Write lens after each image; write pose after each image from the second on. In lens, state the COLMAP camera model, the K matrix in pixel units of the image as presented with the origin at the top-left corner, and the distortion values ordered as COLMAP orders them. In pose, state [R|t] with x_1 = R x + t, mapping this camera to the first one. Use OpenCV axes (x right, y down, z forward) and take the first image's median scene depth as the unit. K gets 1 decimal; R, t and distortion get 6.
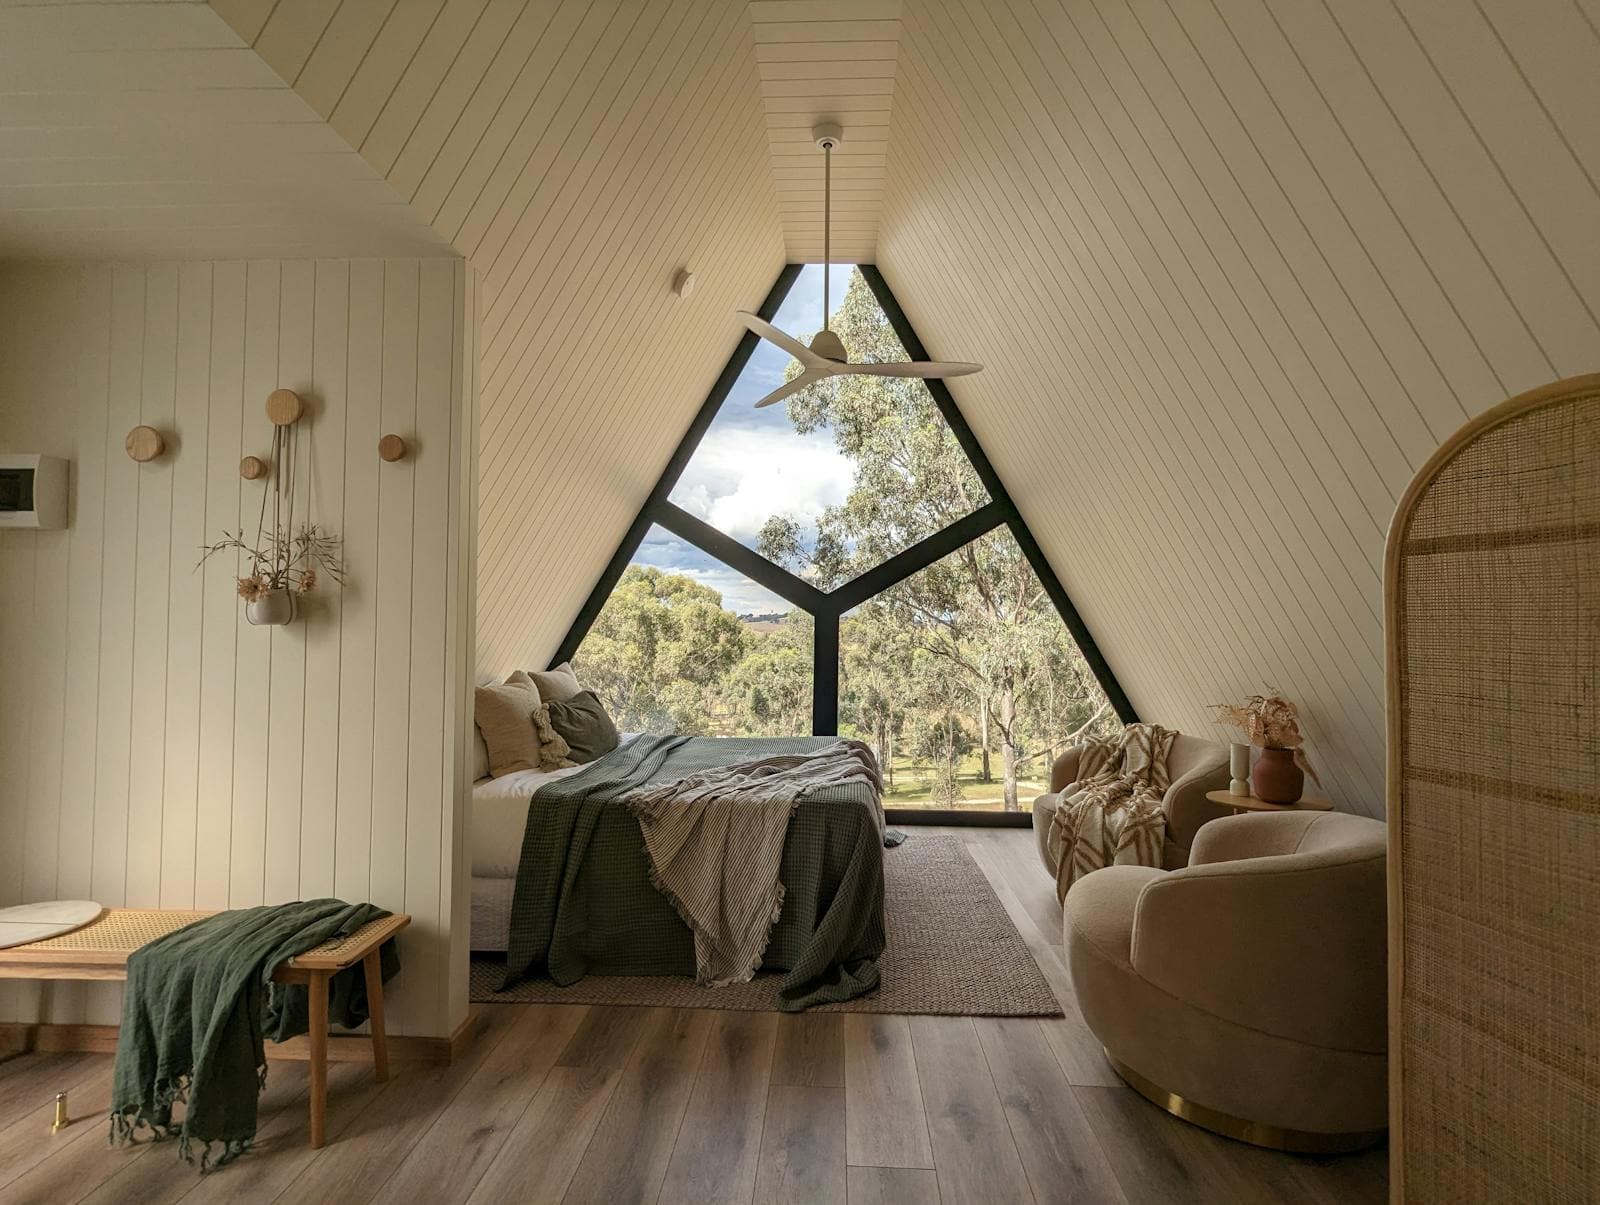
lens RADIAL K [[762.2, 0, 800.0], [0, 762.2, 602.5], [0, 0, 1]] dist [-0.000098, 0.000000]
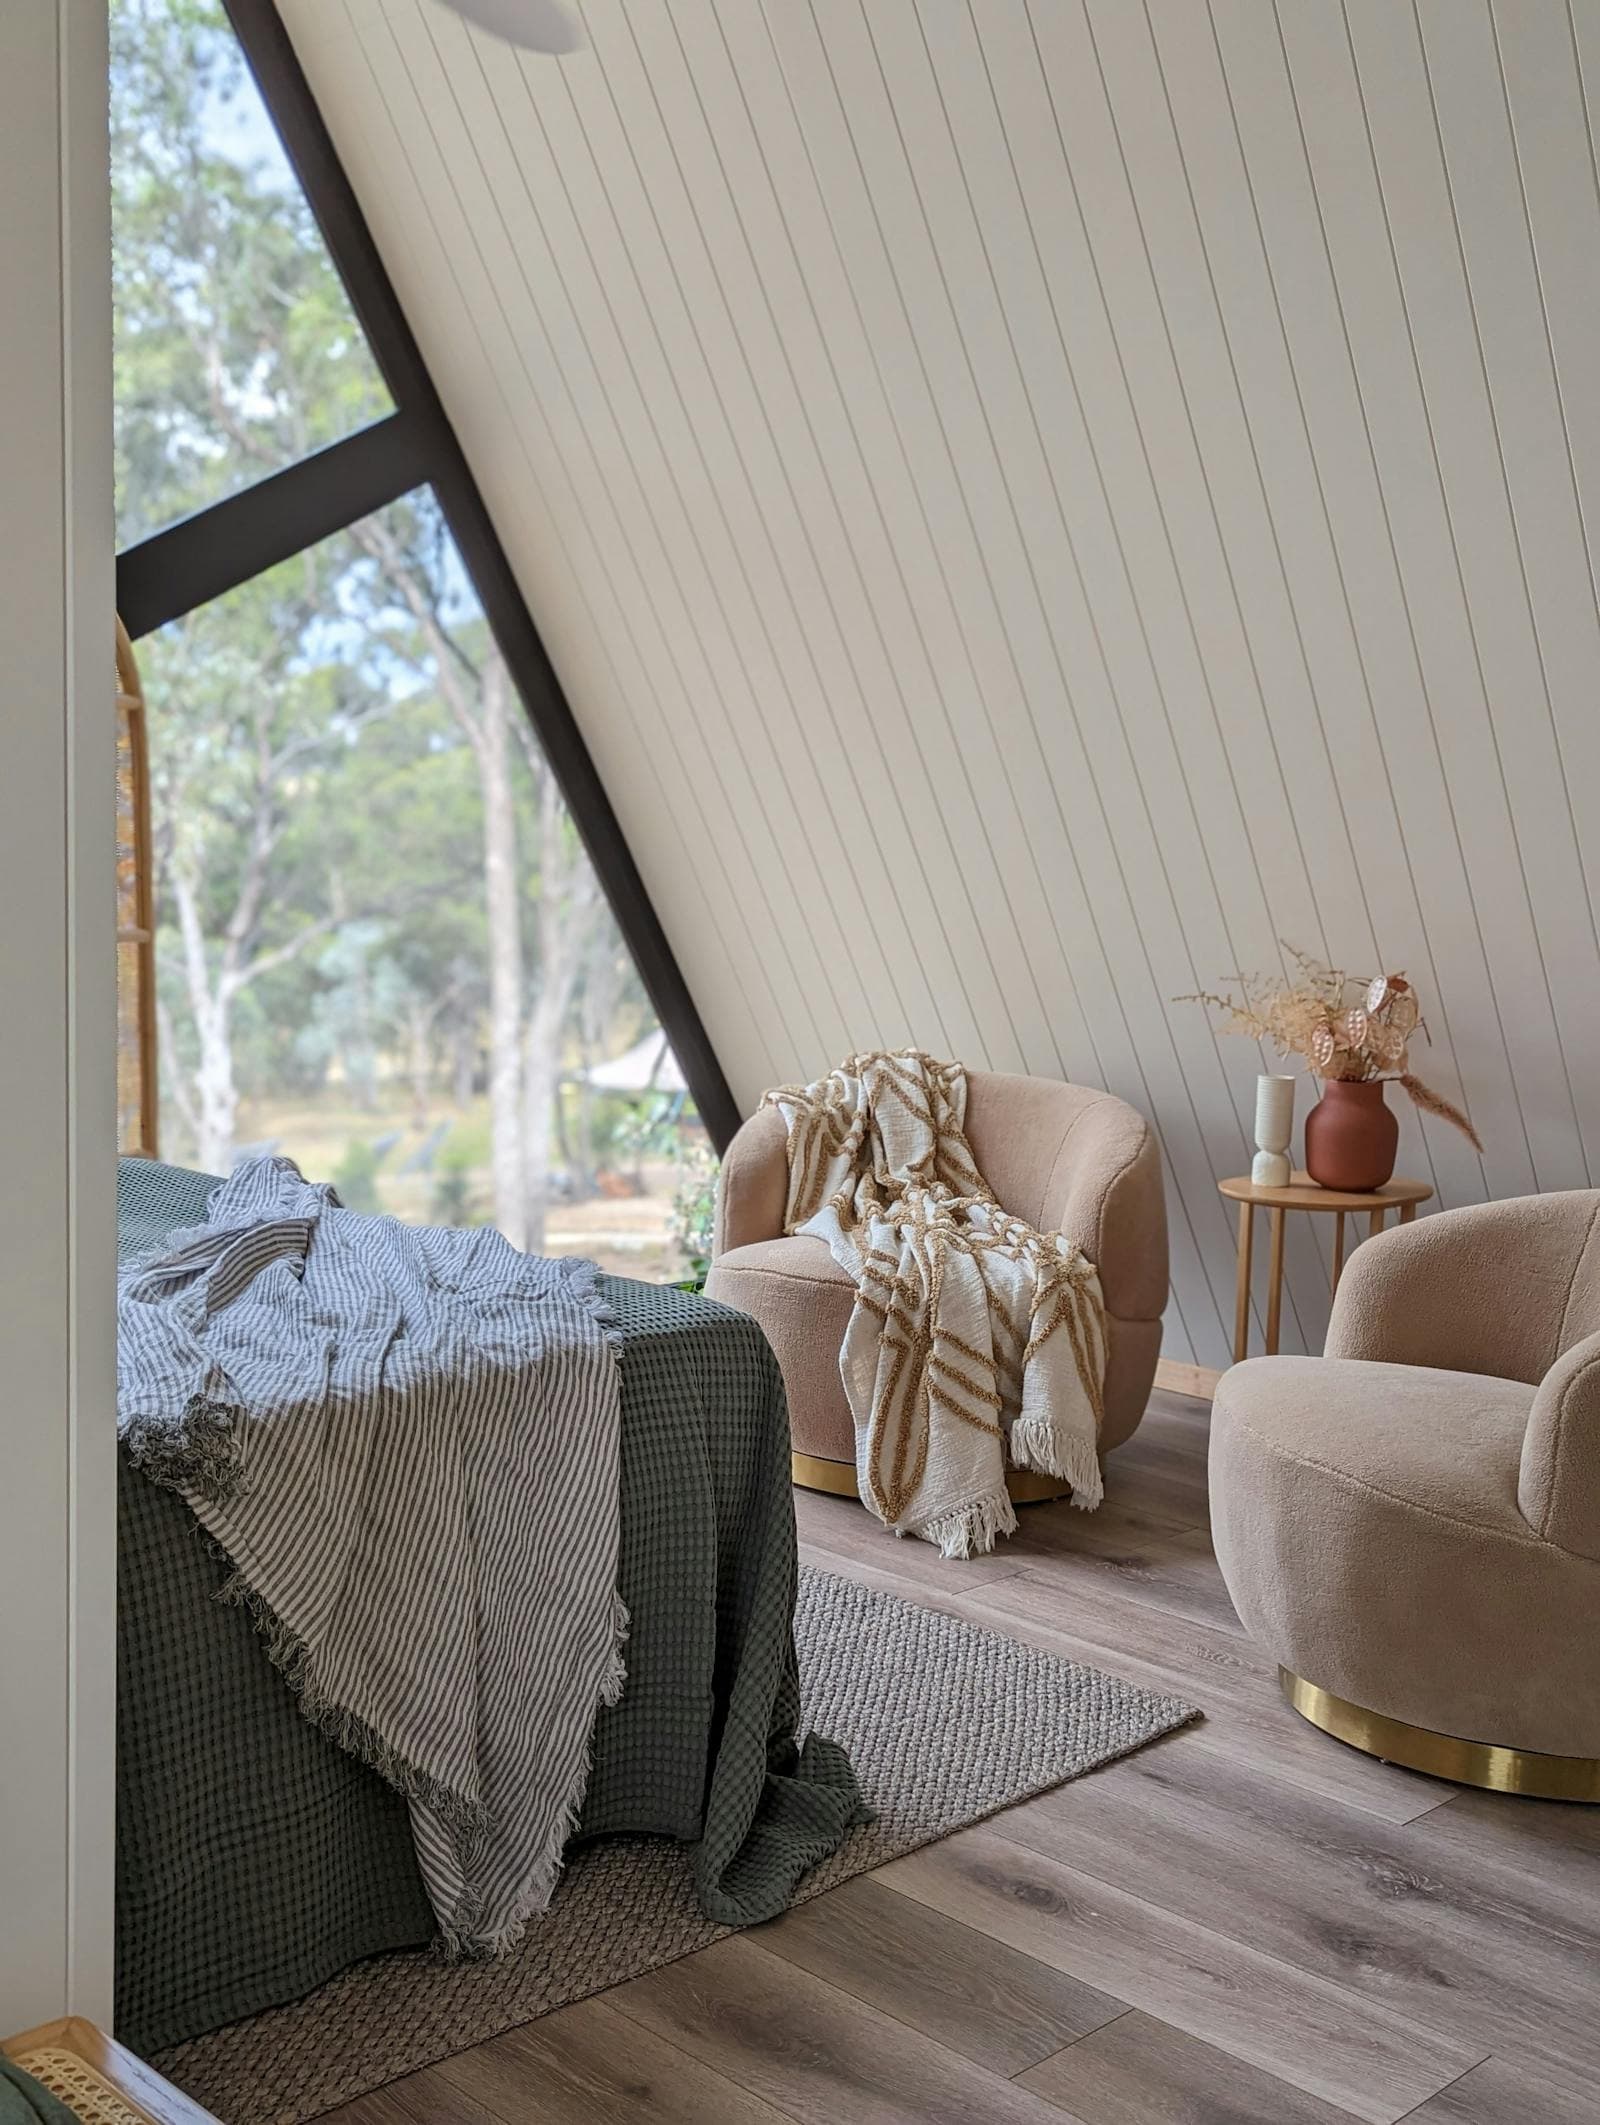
lens RADIAL K [[2284.7, 0, 800.0], [0, 2284.7, 1062.5], [0, 0, 1]] dist [0.080687, 0.002589]
pose [[0.672448, -0.062193, 0.737526, -0.585538], [-0.049873, 0.990391, 0.128988, 0.011549], [-0.738462, -0.123520, 0.662885, 0.266935]]
